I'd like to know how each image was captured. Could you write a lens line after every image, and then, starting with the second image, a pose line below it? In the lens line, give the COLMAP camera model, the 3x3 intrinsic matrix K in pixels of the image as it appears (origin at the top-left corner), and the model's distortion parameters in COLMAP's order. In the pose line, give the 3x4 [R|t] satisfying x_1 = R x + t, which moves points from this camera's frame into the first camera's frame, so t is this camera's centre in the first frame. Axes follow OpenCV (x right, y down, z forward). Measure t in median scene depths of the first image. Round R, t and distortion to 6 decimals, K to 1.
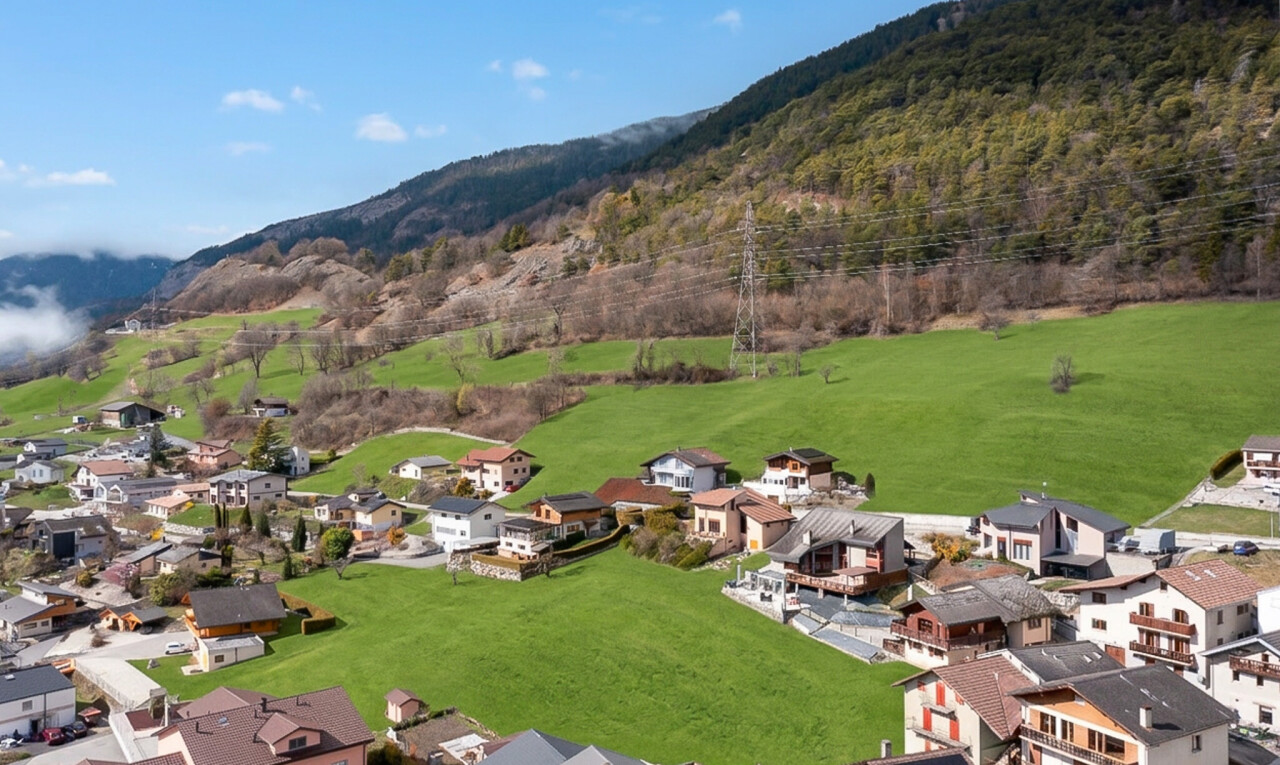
lens RADIAL K [[1094.5, 0, 634.2], [0, 1094.5, 383.0], [0, 0, 1]] dist [-0.036555, 0.018192]
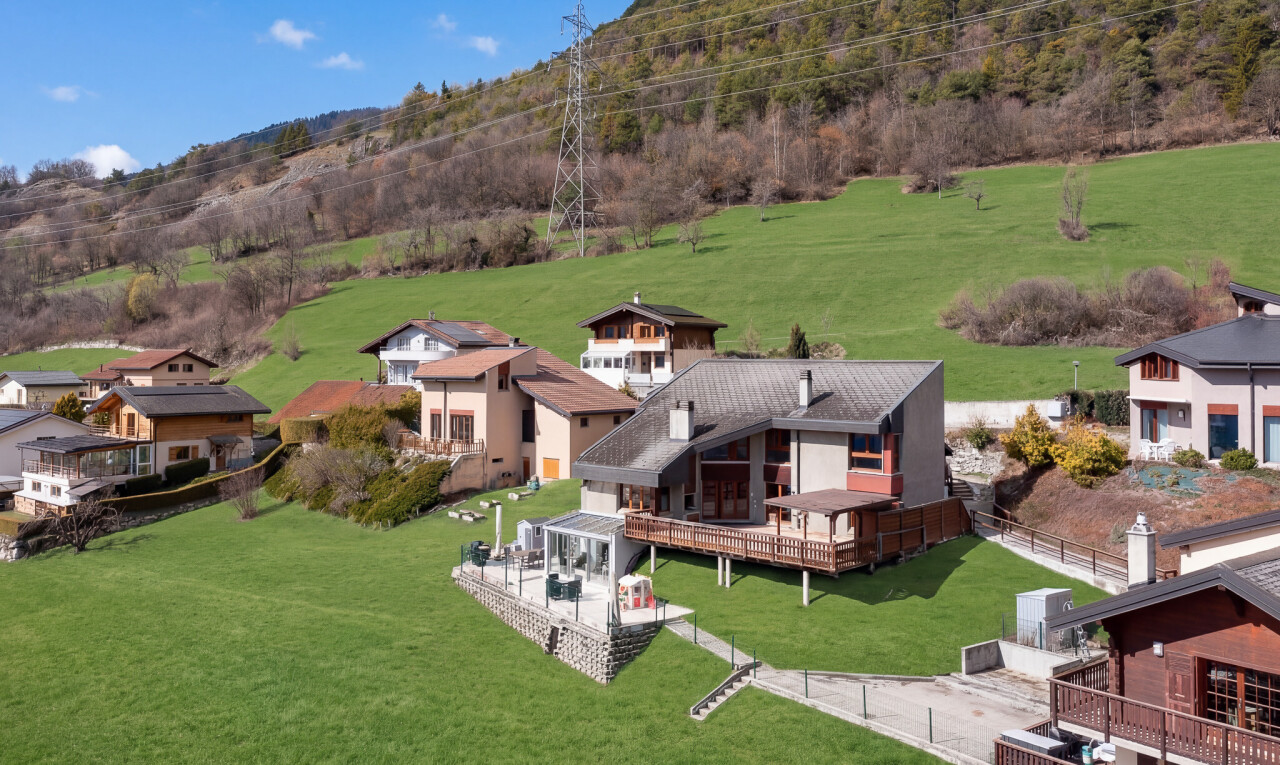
lens RADIAL K [[1094.5, 0, 640.7], [0, 1094.5, 376.1], [0, 0, 1]] dist [-0.036555, 0.018192]
pose [[0.989342, 0.005870, 0.145493, 0.080849], [-0.005498, 0.999981, -0.002961, 0.112198], [-0.145507, 0.002129, 0.989355, 0.564105]]
